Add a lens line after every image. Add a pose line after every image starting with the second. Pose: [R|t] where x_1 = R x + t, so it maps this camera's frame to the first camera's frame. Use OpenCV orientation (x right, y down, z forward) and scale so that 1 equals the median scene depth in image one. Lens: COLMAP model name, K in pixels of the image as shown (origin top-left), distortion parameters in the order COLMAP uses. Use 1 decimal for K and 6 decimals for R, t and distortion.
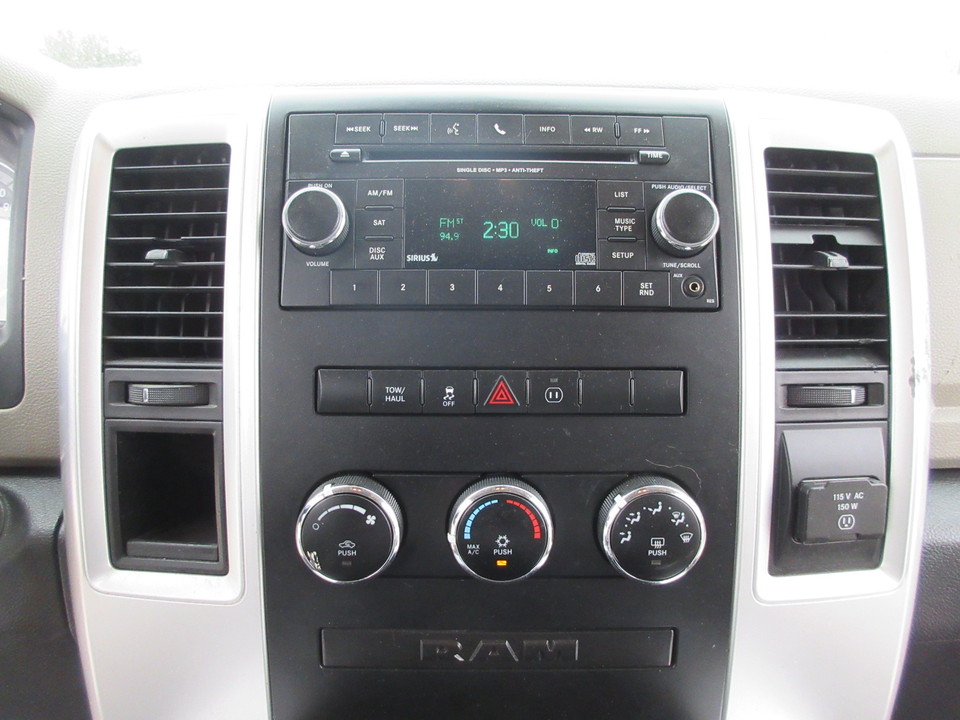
lens RADIAL K [[706.8, 0, 475.8], [0, 706.8, 360.4], [0, 0, 1]] dist [-0.013260, 0.003418]
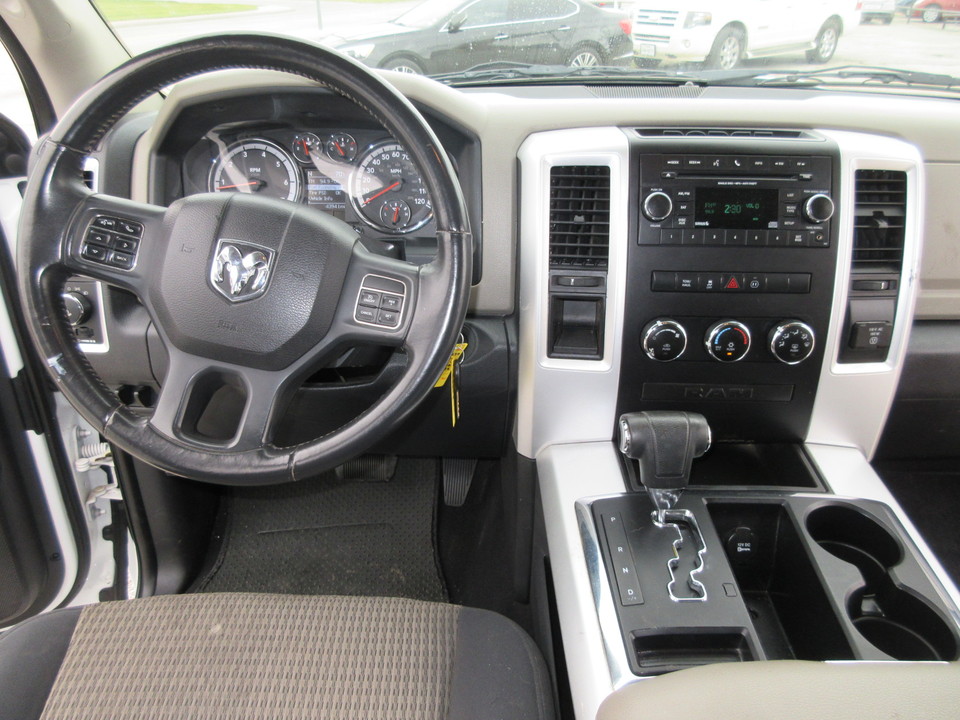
lens RADIAL K [[706.8, 0, 481.2], [0, 706.8, 363.5], [0, 0, 1]] dist [-0.013260, 0.003418]
pose [[0.999922, 0.010247, -0.007179, -0.757839], [-0.008663, 0.981038, 0.193623, -0.134317], [0.009027, -0.193546, 0.981050, -1.317645]]
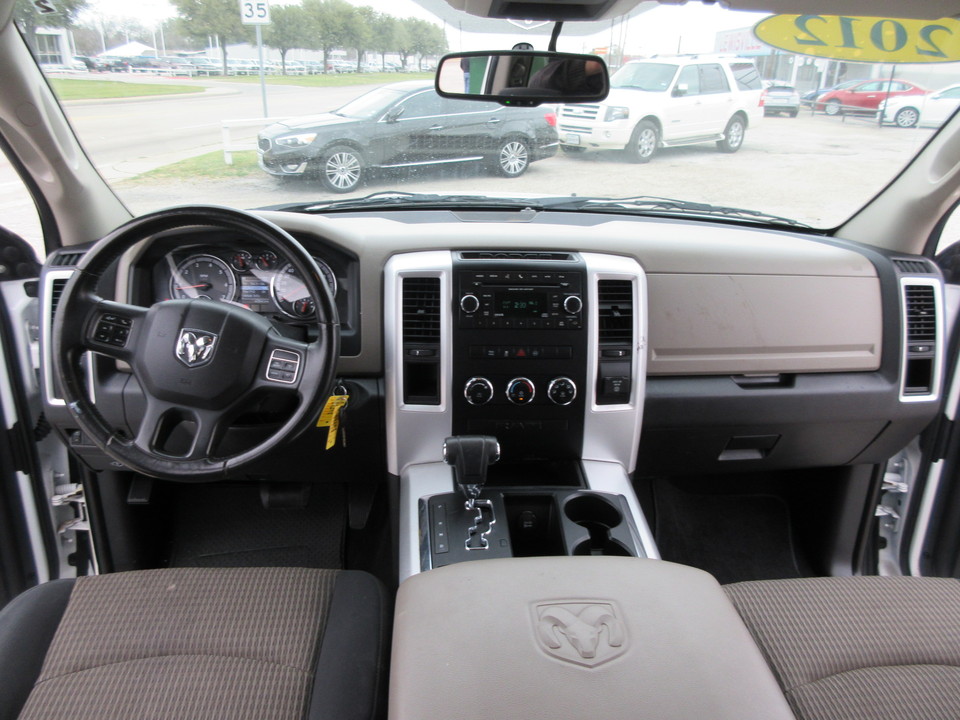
lens RADIAL K [[706.8, 0, 479.6], [0, 706.8, 363.3], [0, 0, 1]] dist [-0.013260, 0.003418]
pose [[0.997774, 0.000022, 0.066692, -0.404456], [-0.006281, 0.995587, 0.093630, -0.230081], [-0.066396, -0.093840, 0.993371, -2.507378]]
